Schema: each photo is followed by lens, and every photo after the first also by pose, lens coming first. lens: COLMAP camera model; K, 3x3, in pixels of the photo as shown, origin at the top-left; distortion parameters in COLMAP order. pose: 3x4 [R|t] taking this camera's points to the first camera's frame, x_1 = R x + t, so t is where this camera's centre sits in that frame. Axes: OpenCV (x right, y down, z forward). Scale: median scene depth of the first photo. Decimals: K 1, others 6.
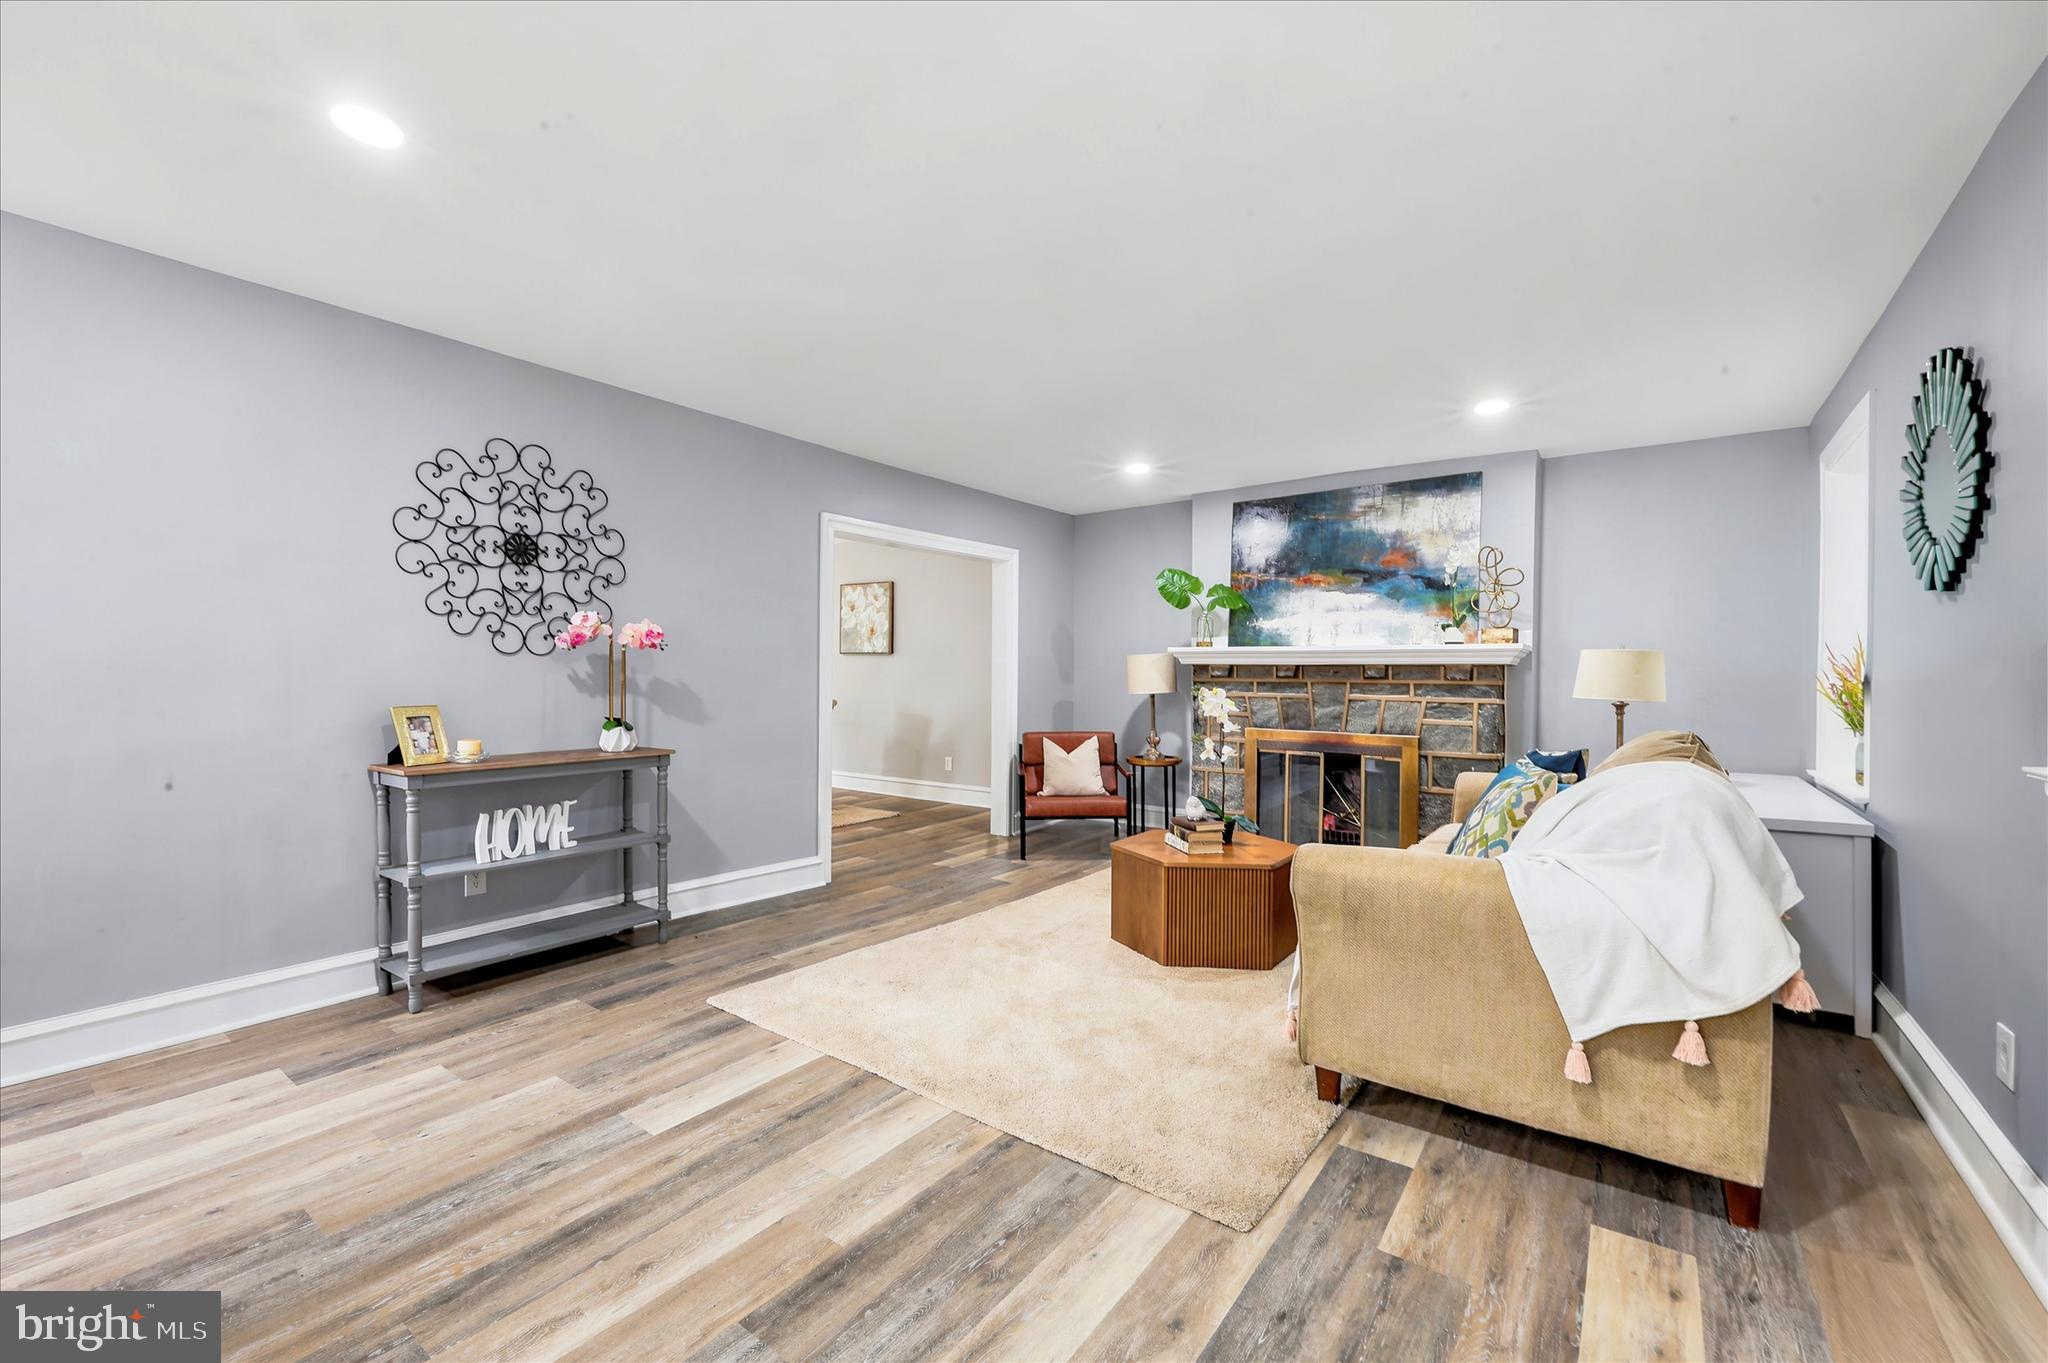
lens RADIAL K [[832.7, 0, 1022.5], [0, 832.7, 684.5], [0, 0, 1]] dist [0.001350, 0.000418]
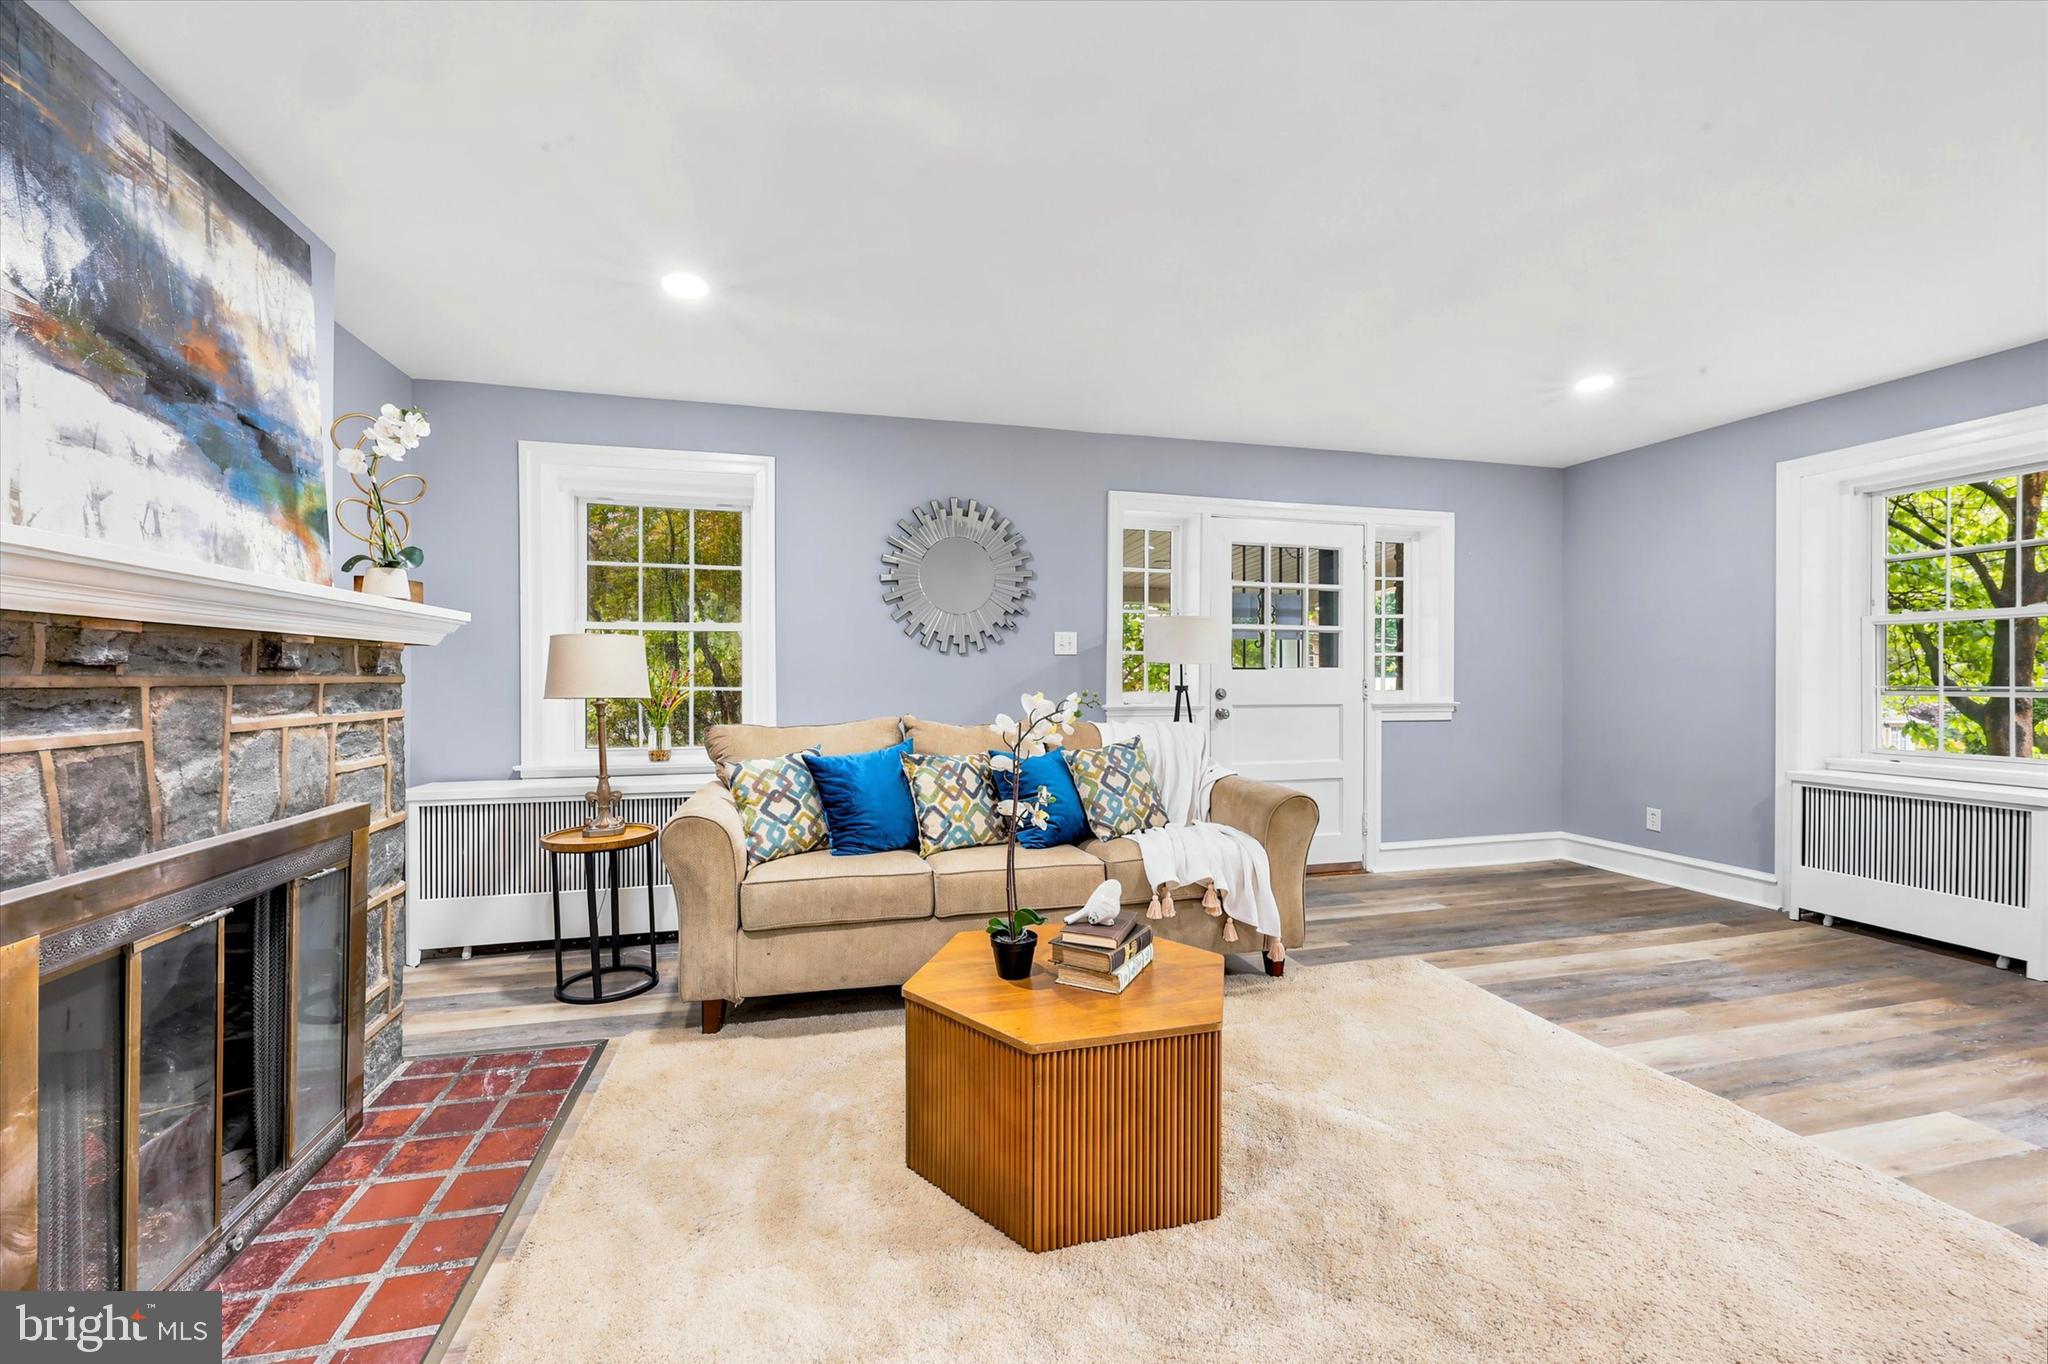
lens RADIAL K [[832.7, 0, 1022.5], [0, 832.7, 685.0], [0, 0, 1]] dist [0.001350, 0.000418]
pose [[-0.780235, -0.015377, 0.625297, -0.104424], [0.000853, 0.999671, 0.025647, -0.014041], [-0.625486, 0.020544, -0.779965, 1.429584]]
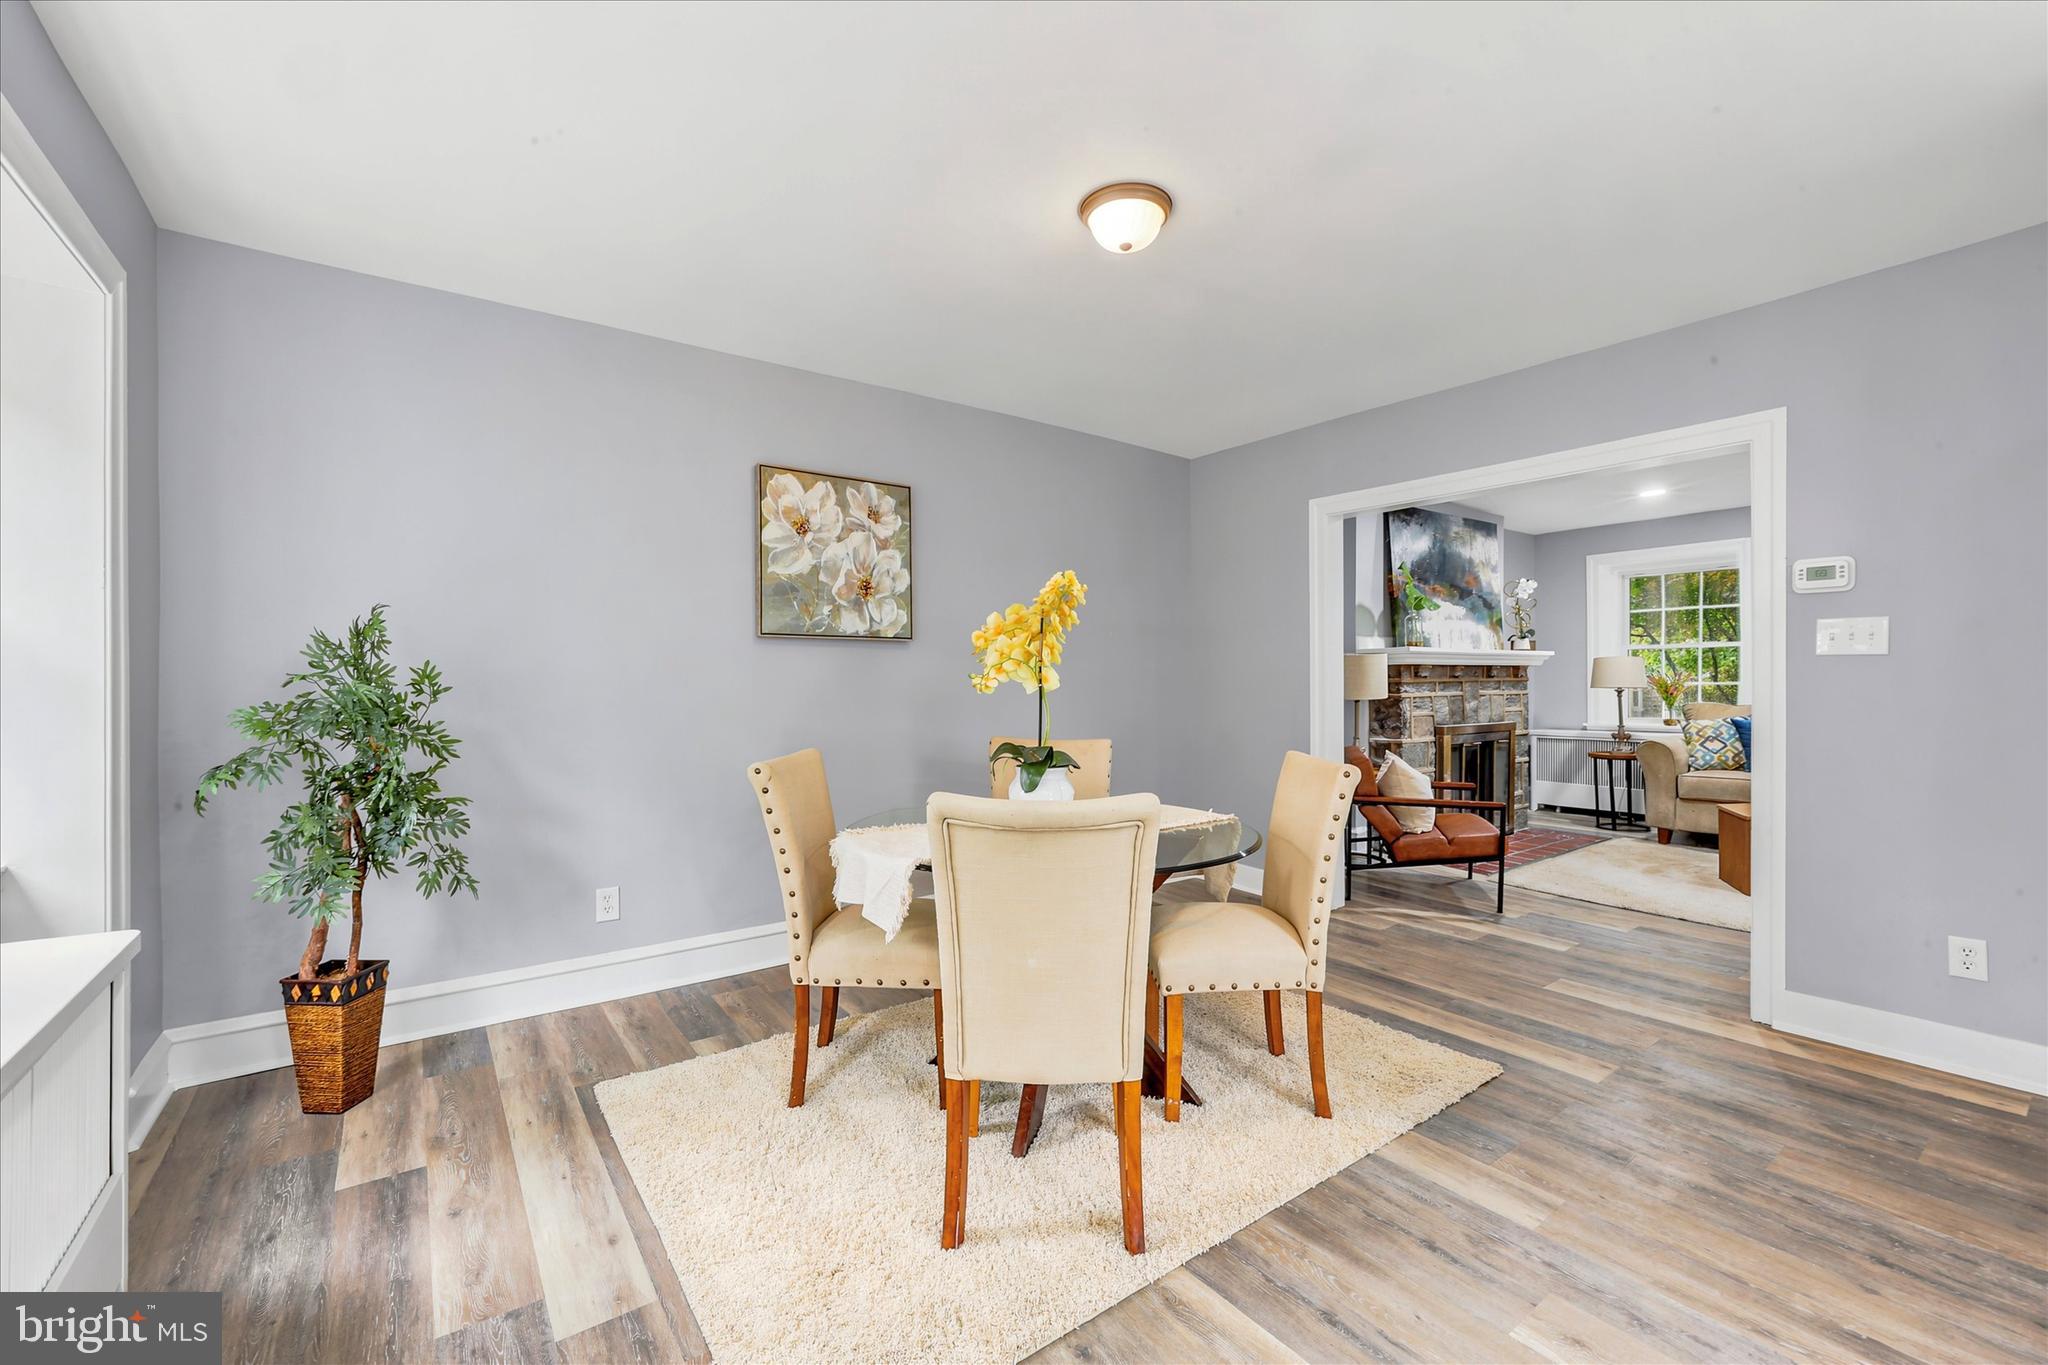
lens RADIAL K [[832.7, 0, 1022.5], [0, 832.7, 685.5], [0, 0, 1]] dist [0.001350, 0.000418]
pose [[0.297083, -0.017262, 0.954695, -1.257021], [0.024903, 0.999637, 0.010326, -0.032344], [-0.954527, 0.020708, 0.297405, 1.705156]]
